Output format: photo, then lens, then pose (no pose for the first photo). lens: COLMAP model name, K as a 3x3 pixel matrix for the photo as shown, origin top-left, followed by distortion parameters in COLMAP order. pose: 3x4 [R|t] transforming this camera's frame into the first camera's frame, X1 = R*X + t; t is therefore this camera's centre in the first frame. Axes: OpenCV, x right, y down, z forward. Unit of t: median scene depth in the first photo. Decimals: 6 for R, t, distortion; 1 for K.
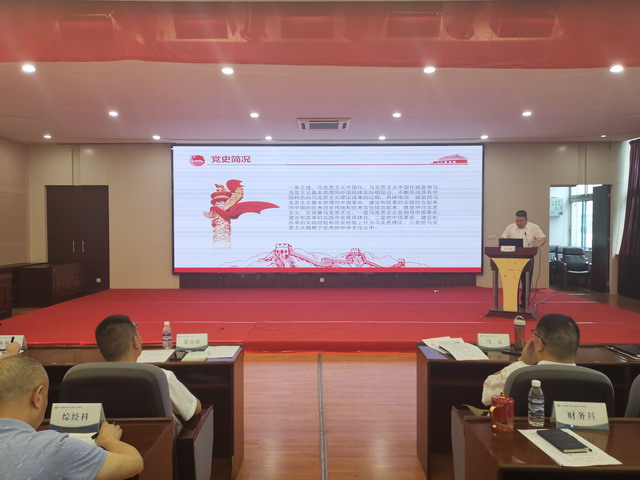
lens RADIAL K [[496.8, 0, 318.4], [0, 496.8, 238.2], [0, 0, 1]] dist [0.016286, 0.002262]
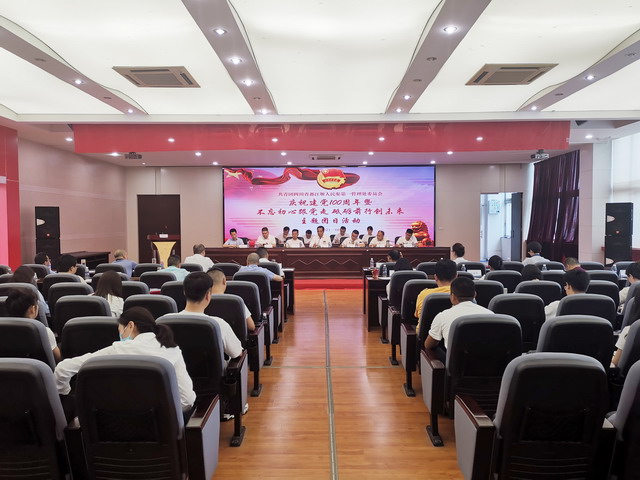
lens RADIAL K [[496.8, 0, 315.8], [0, 496.8, 243.8], [0, 0, 1]] dist [0.016286, 0.002262]
pose [[0.999927, -0.003908, -0.011418, -0.004379], [0.004141, 0.999784, 0.020389, 0.011975], [0.011336, -0.020435, 0.999727, -0.506133]]
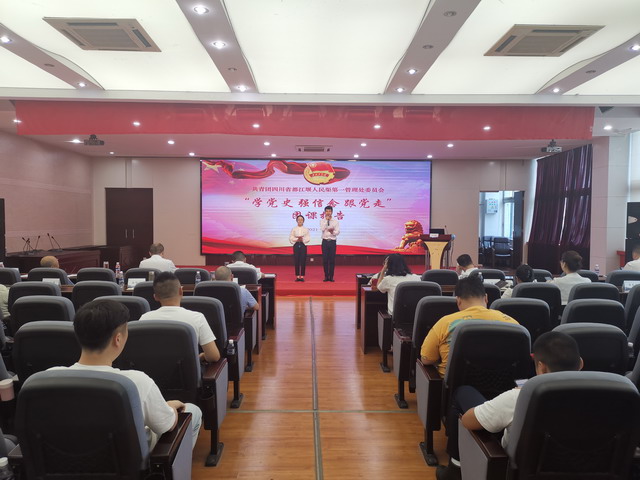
lens RADIAL K [[496.8, 0, 318.4], [0, 496.8, 242.1], [0, 0, 1]] dist [0.016286, 0.002262]
pose [[0.999752, 0.006244, 0.021363, -0.004894], [-0.006660, 0.999788, 0.019492, 0.010703], [-0.021237, -0.019630, 0.999582, -0.378272]]
